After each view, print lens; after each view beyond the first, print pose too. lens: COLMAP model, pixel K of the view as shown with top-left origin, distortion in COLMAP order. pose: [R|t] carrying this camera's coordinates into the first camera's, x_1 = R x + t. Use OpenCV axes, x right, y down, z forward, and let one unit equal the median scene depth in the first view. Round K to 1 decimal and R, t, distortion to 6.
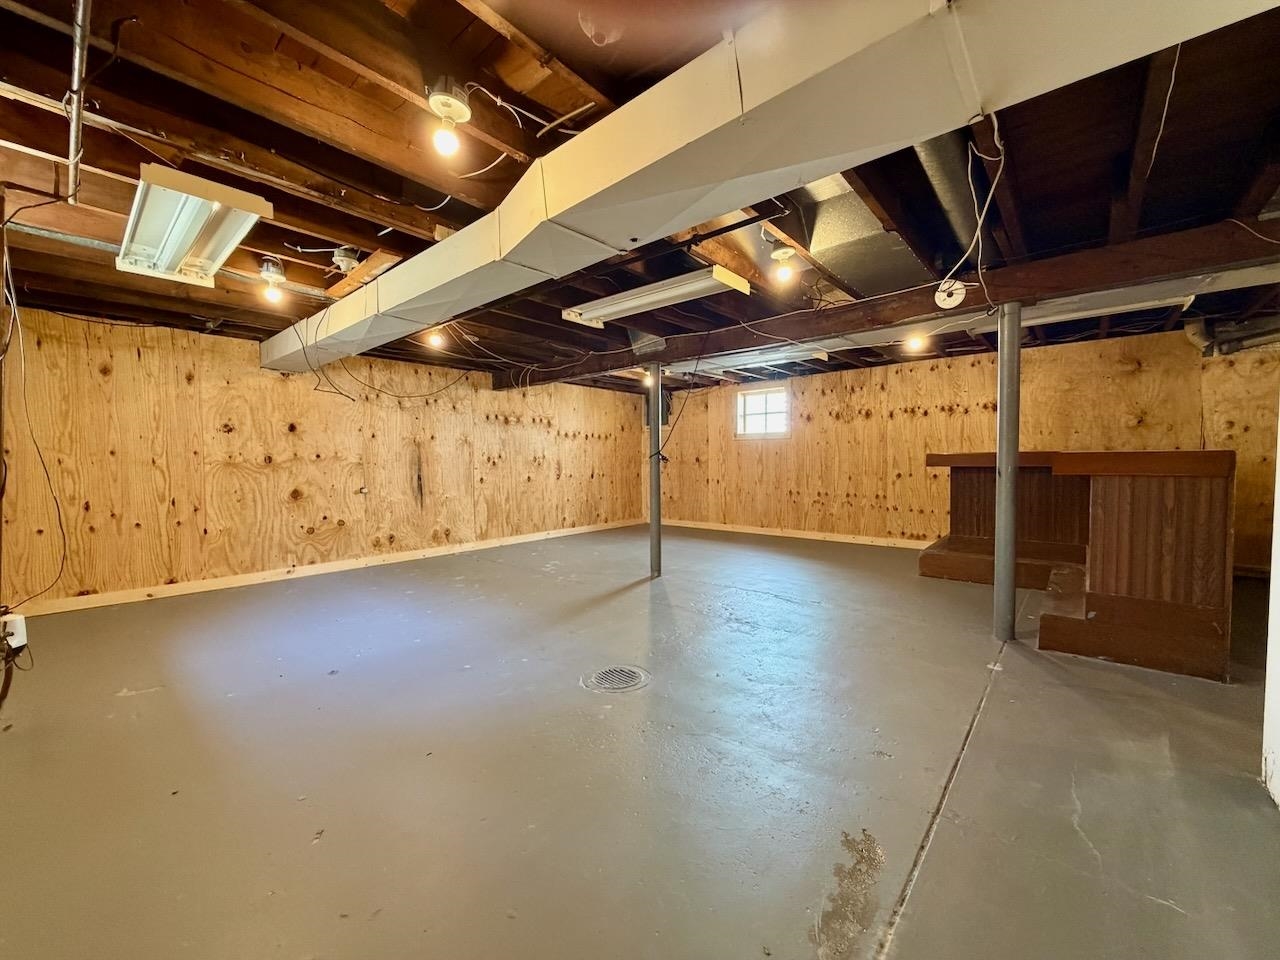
lens RADIAL K [[510.2, 0, 638.2], [0, 510.2, 479.3], [0, 0, 1]] dist [-0.000699, 0.000393]
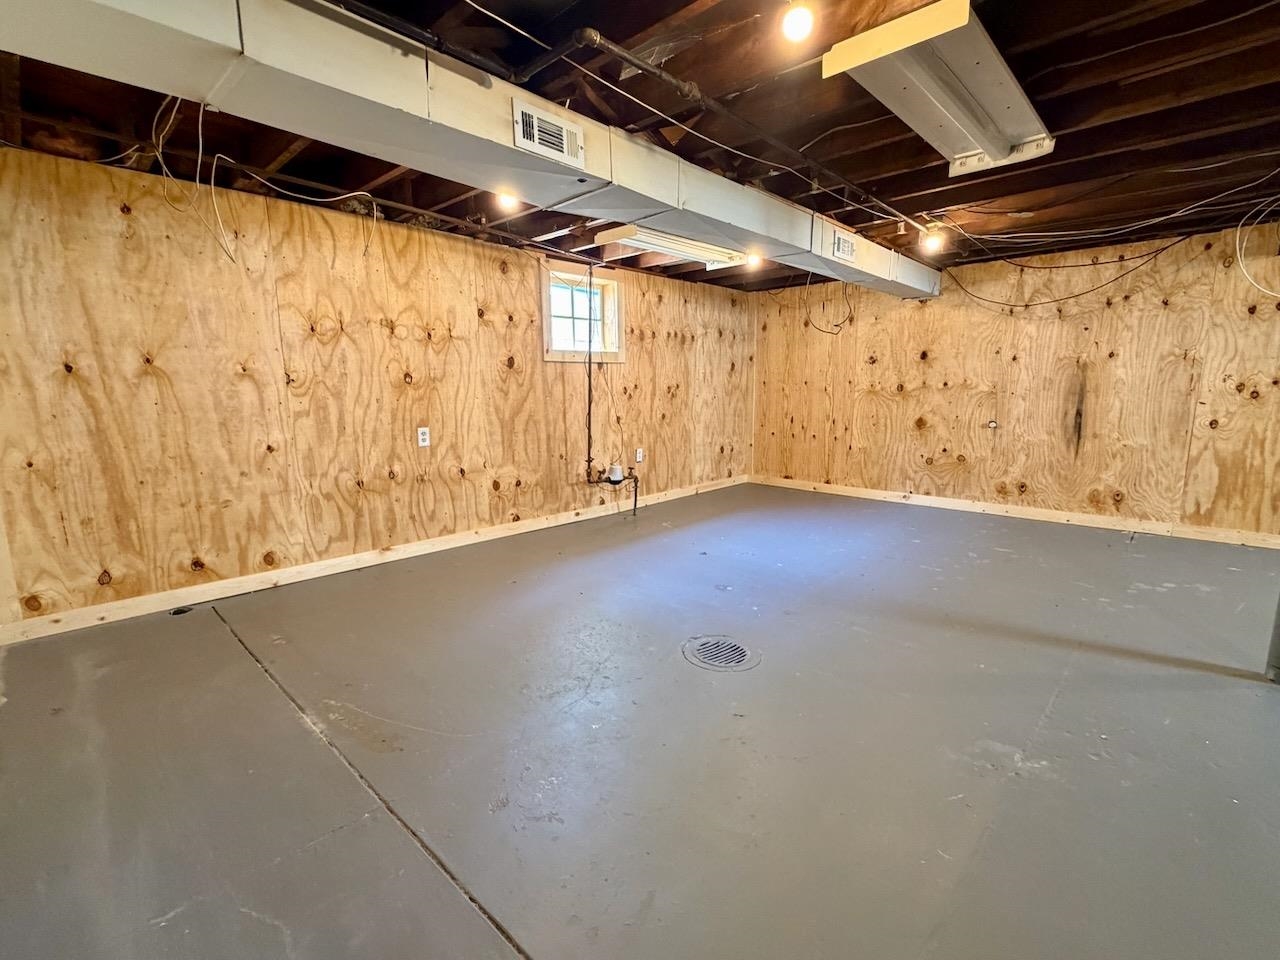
lens RADIAL K [[589.3, 0, 643.0], [0, 589.3, 481.1], [0, 0, 1]] dist [-0.003264, 0.000085]
pose [[-0.039424, 0.167701, -0.985049, 0.510644], [-0.027495, 0.985260, 0.168837, -0.038061], [0.998844, 0.033741, -0.034232, 0.498496]]
